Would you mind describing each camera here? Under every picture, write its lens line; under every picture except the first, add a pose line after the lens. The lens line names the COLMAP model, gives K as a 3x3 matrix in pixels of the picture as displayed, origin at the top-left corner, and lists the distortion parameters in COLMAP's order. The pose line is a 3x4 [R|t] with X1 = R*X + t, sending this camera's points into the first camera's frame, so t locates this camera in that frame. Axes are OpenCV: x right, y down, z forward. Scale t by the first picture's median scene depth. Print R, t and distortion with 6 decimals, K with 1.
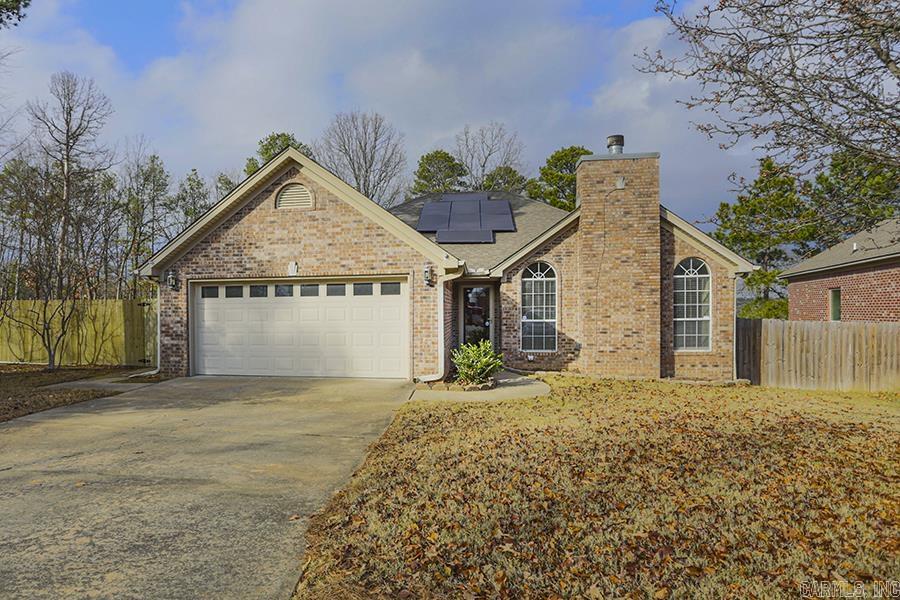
lens RADIAL K [[520.5, 0, 450.1], [0, 520.5, 292.0], [0, 0, 1]] dist [-0.043795, 0.007388]
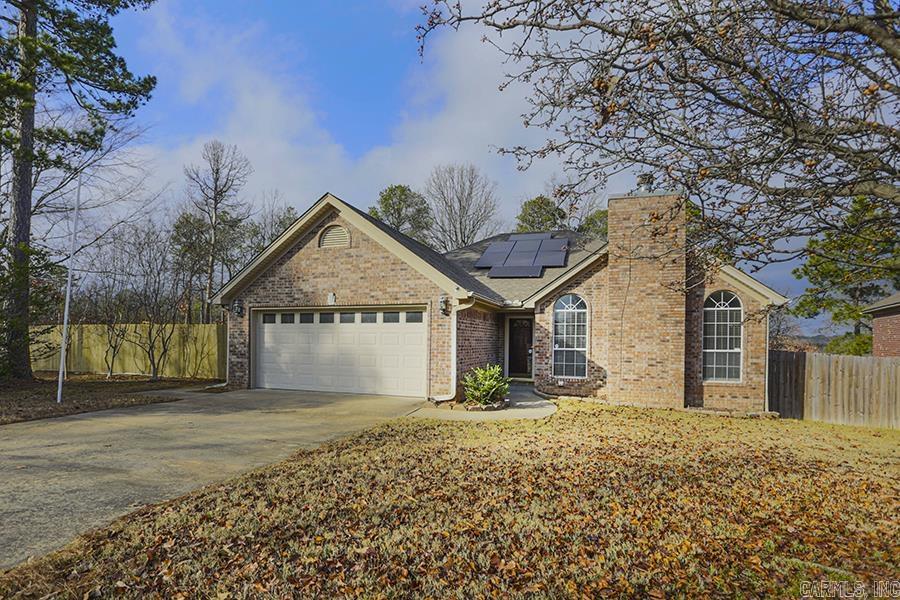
lens RADIAL K [[464.4, 0, 467.7], [0, 464.4, 316.2], [0, 0, 1]] dist [-0.040003, 0.009848]
pose [[0.986647, 0.009923, -0.162572, 0.126725], [-0.012346, 0.999827, -0.013903, 0.003191], [0.162406, 0.015724, 0.986599, 0.021464]]
